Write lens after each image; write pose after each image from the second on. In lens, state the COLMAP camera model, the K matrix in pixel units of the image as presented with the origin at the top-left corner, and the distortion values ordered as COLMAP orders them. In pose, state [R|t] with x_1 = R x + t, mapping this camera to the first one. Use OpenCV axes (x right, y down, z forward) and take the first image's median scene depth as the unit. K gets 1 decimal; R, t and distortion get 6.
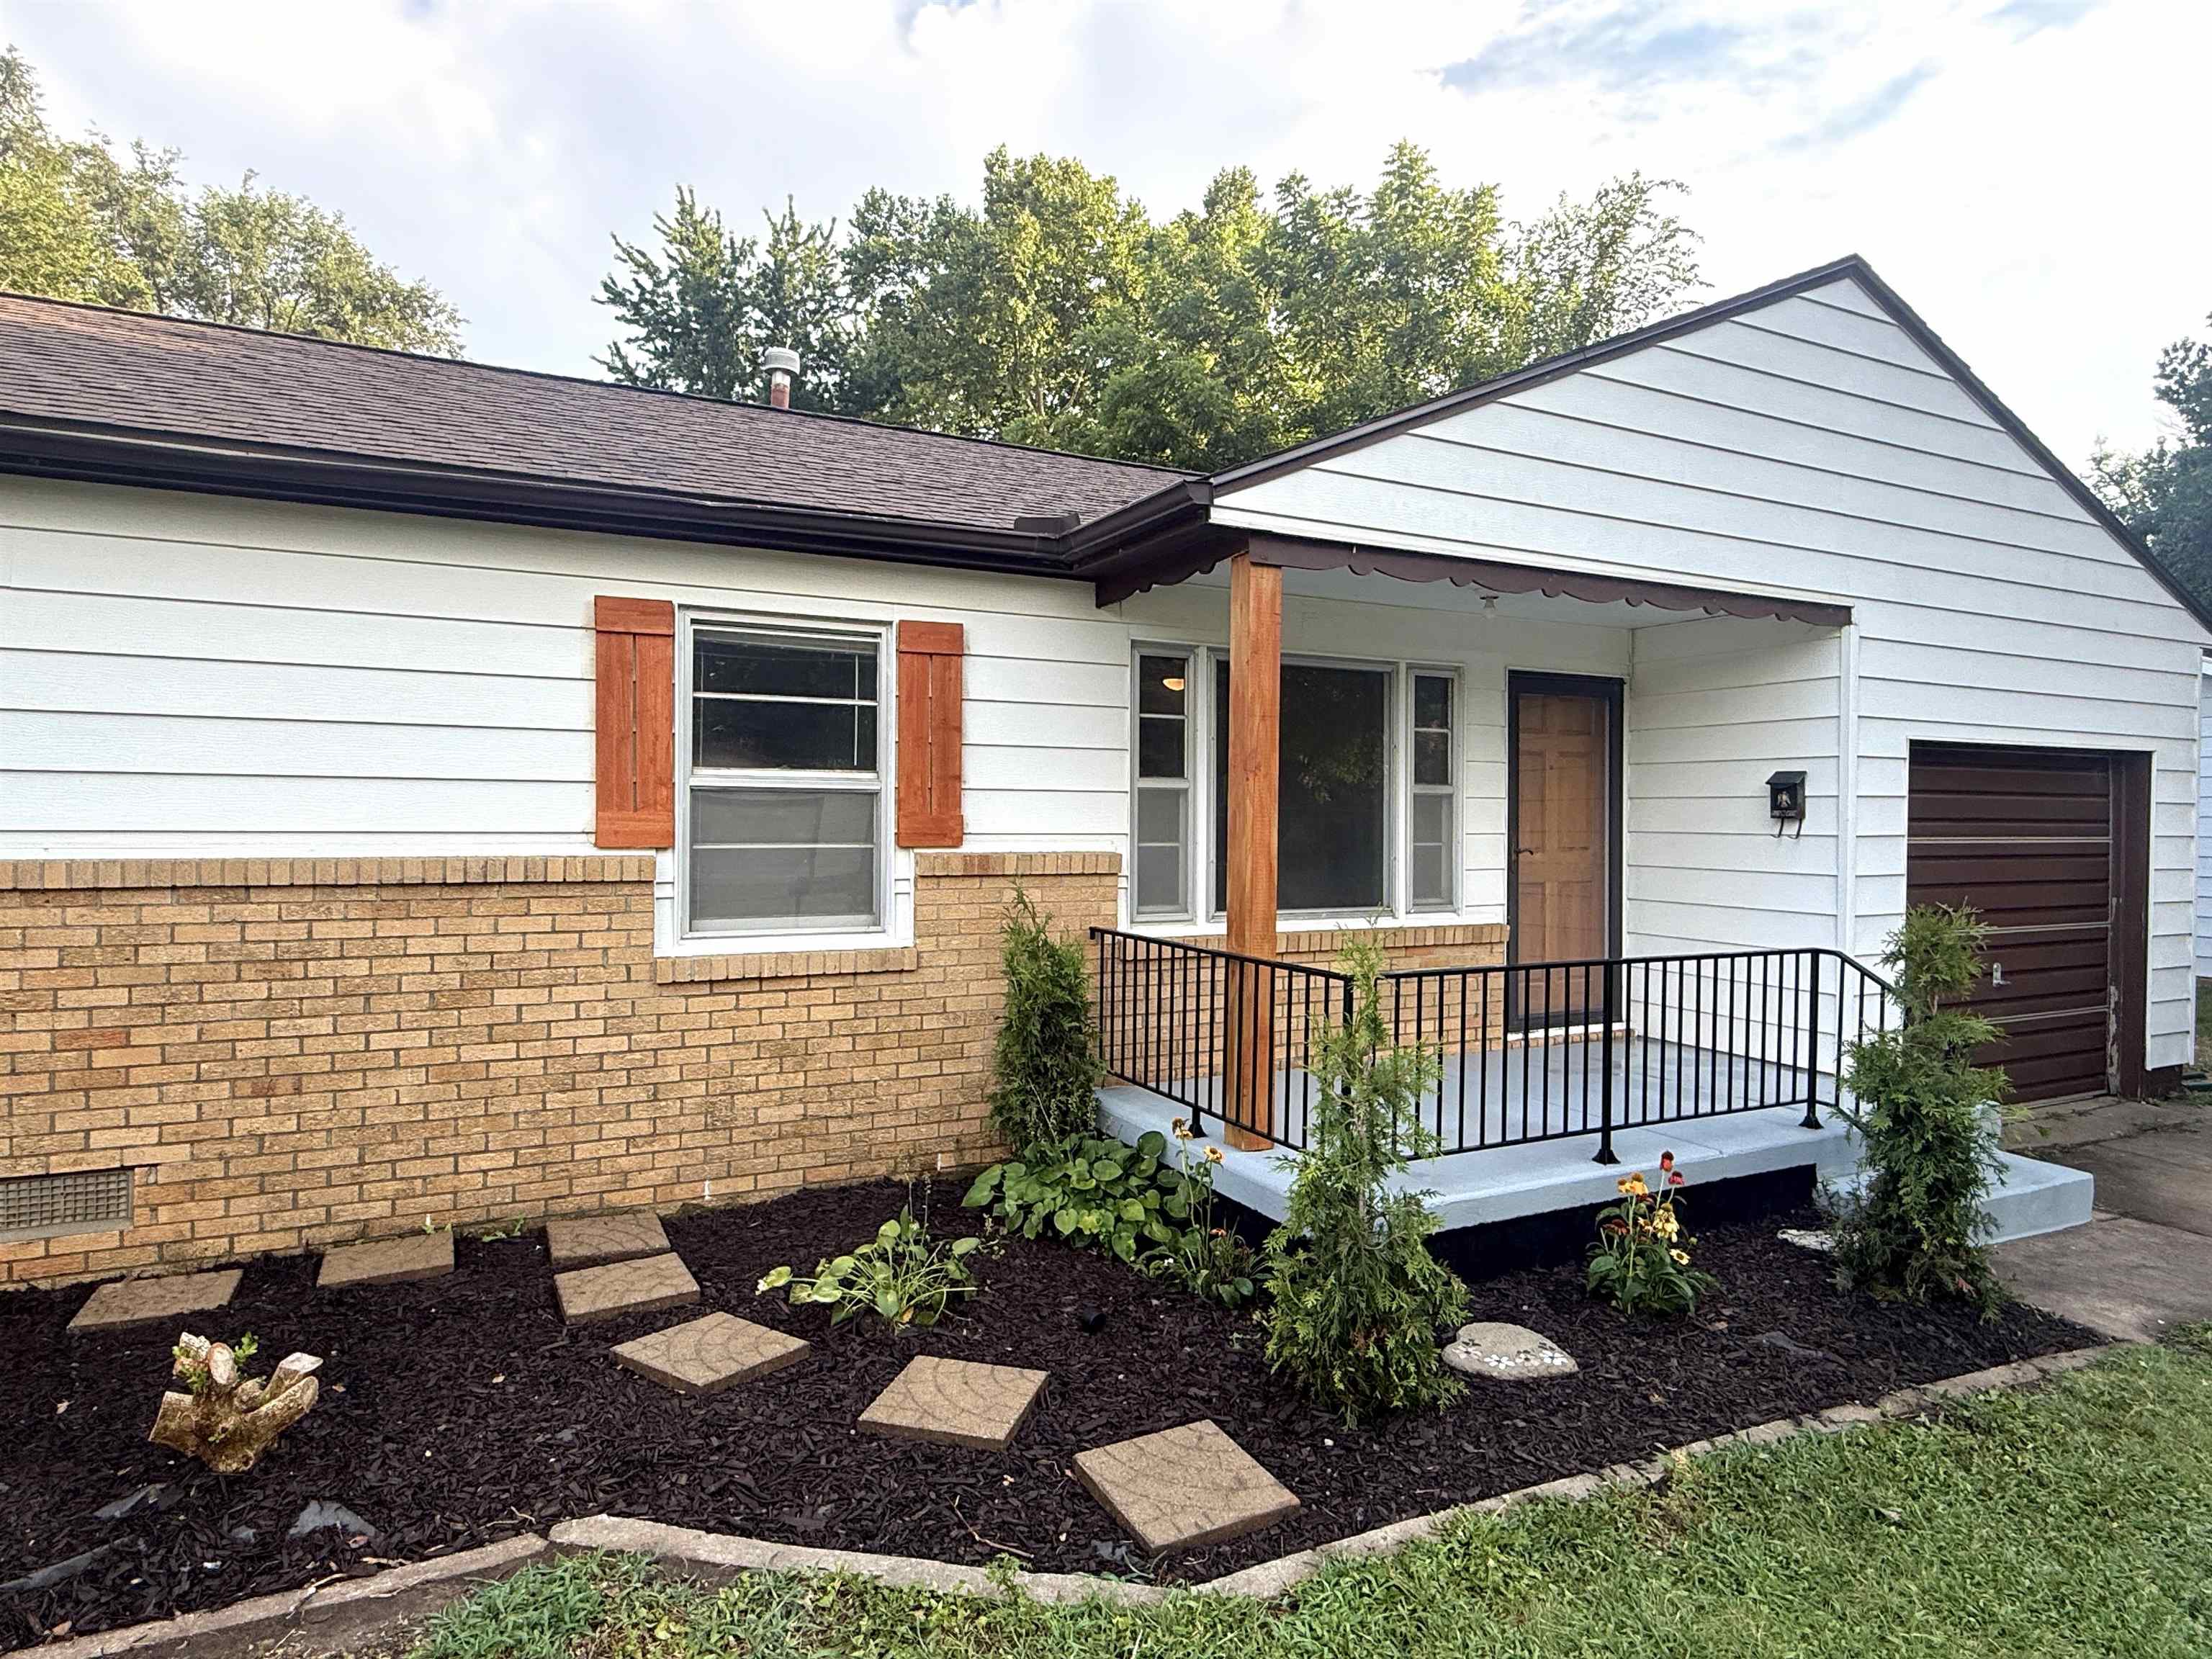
lens RADIAL K [[1229.6, 0, 1073.9], [0, 1229.6, 820.6], [0, 0, 1]] dist [0.001127, 0.001201]
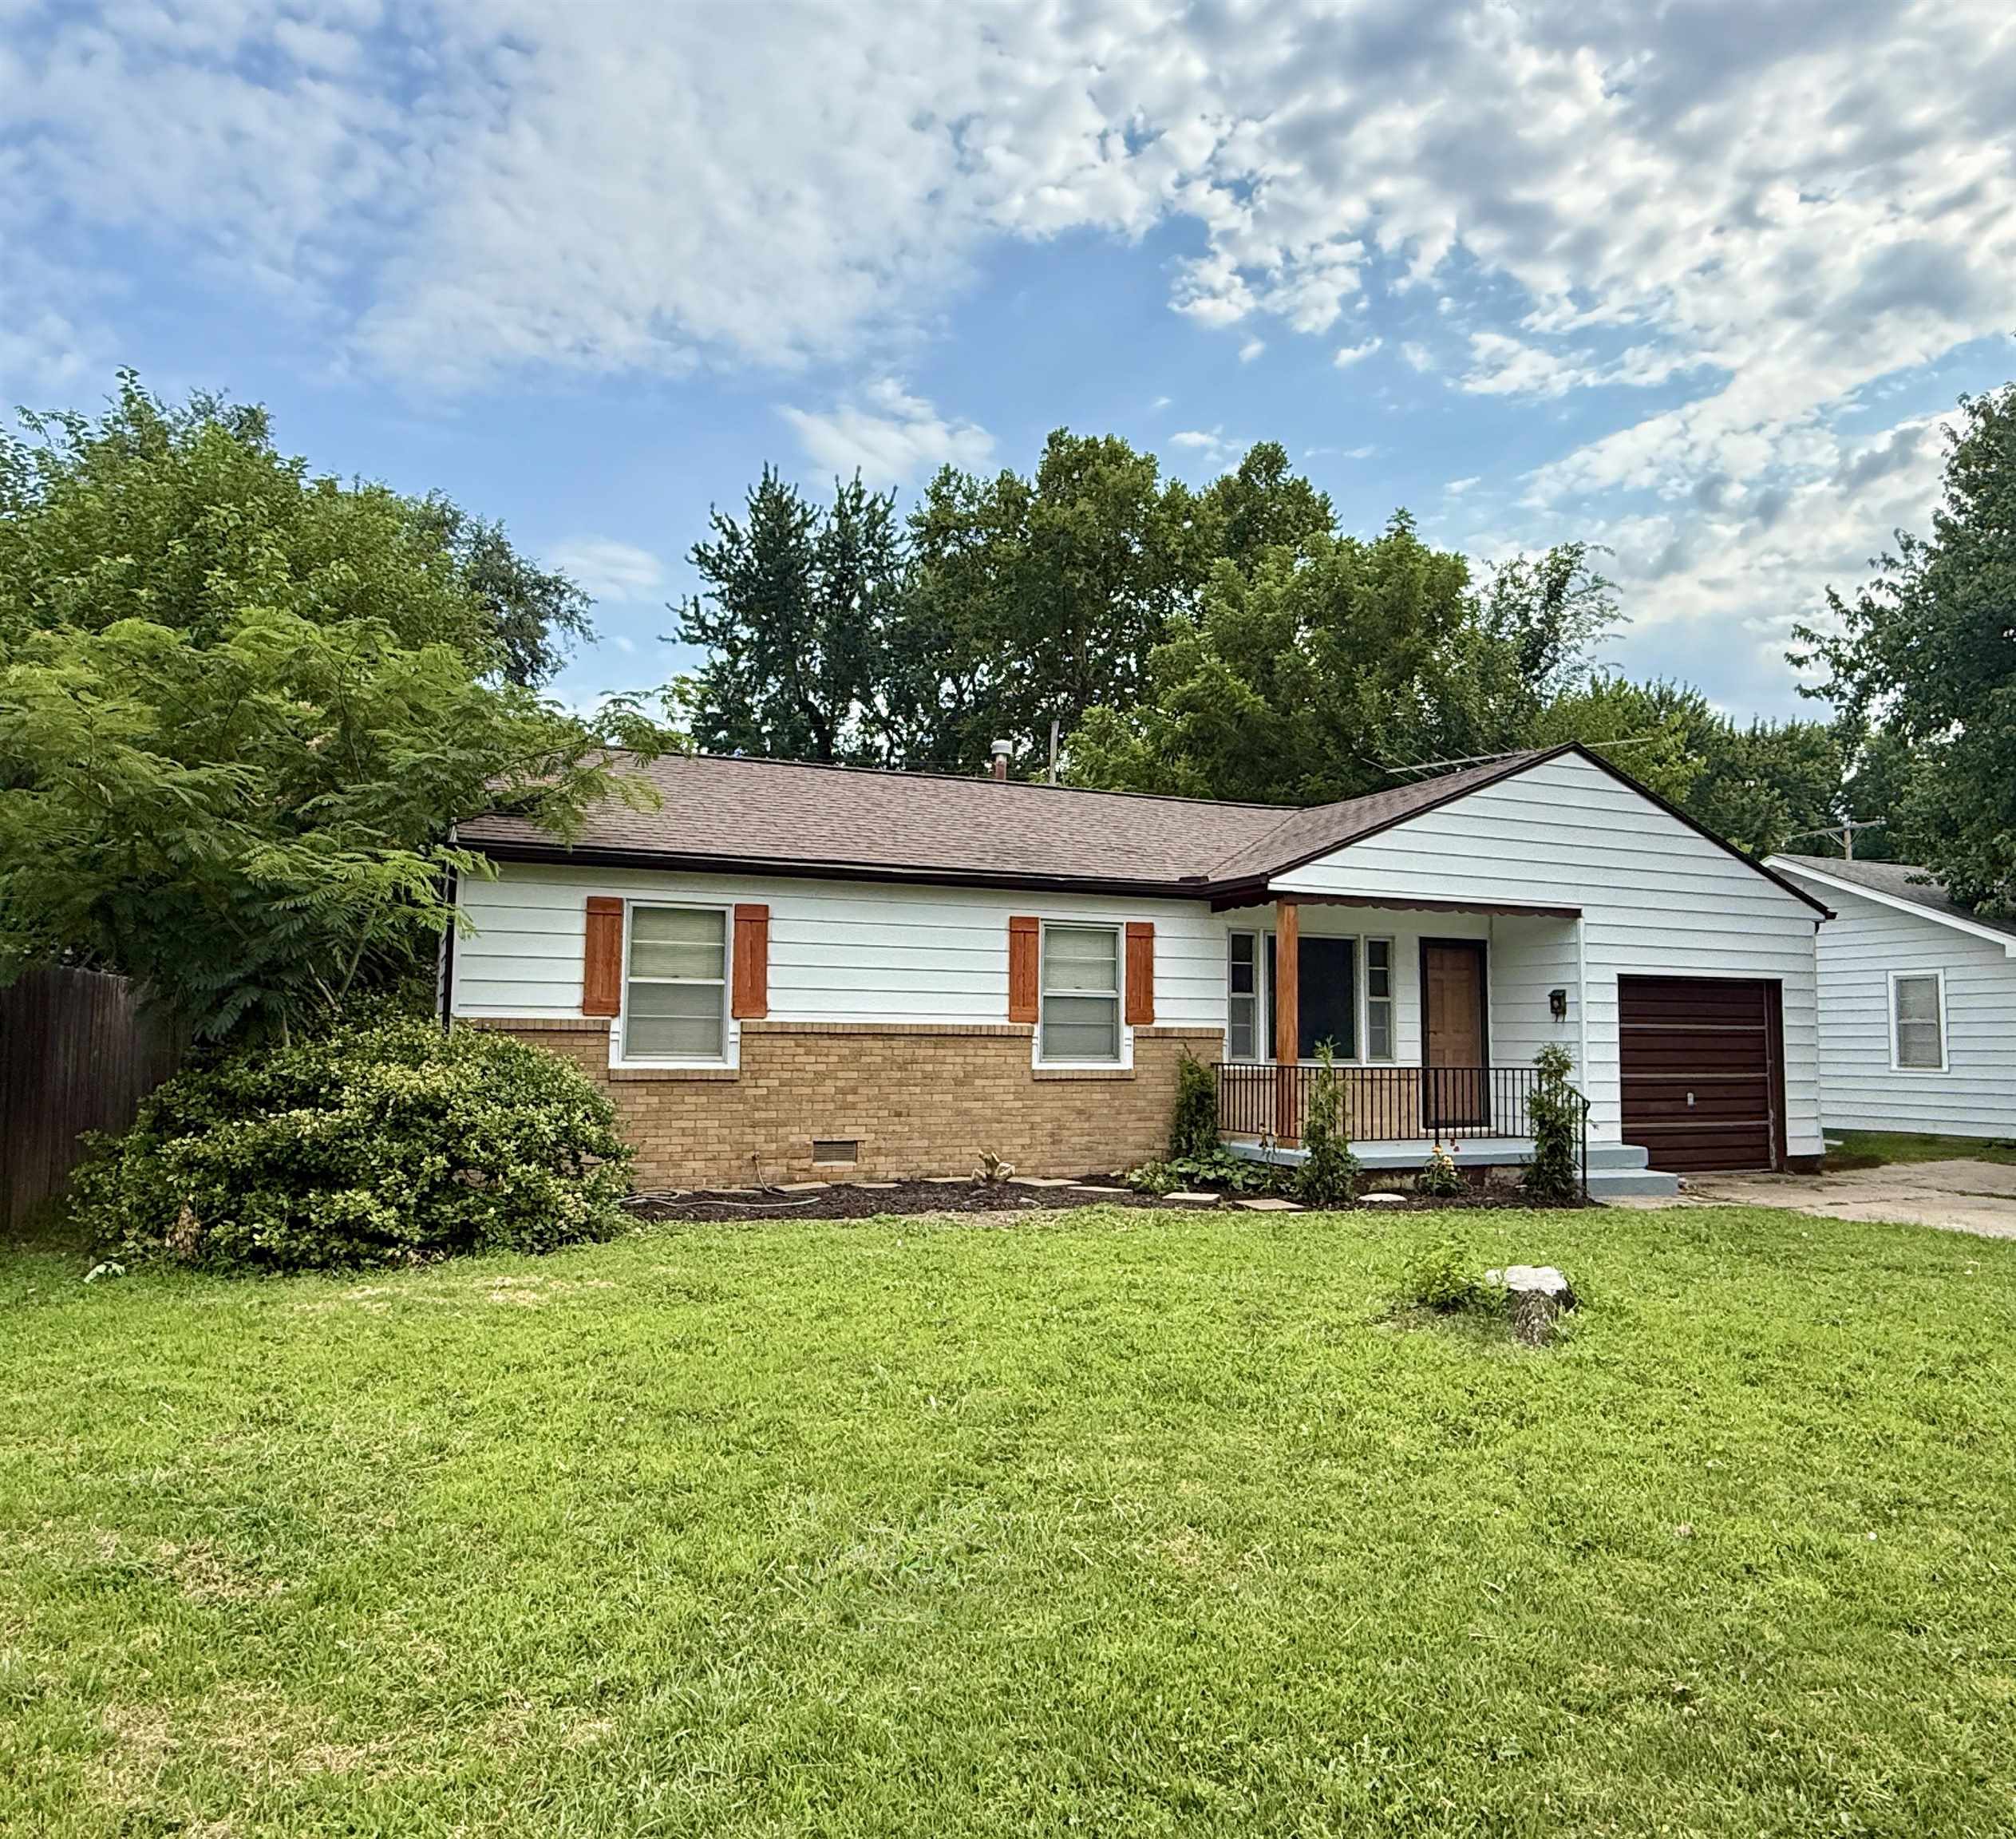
lens RADIAL K [[1423.4, 0, 1029.6], [0, 1423.4, 920.3], [0, 0, 1]] dist [0.006501, -0.006659]
pose [[0.999417, -0.000901, -0.034132, -0.213606], [-0.002148, 0.996010, -0.089215, 0.060117], [0.034076, 0.089236, 0.995427, -1.468931]]
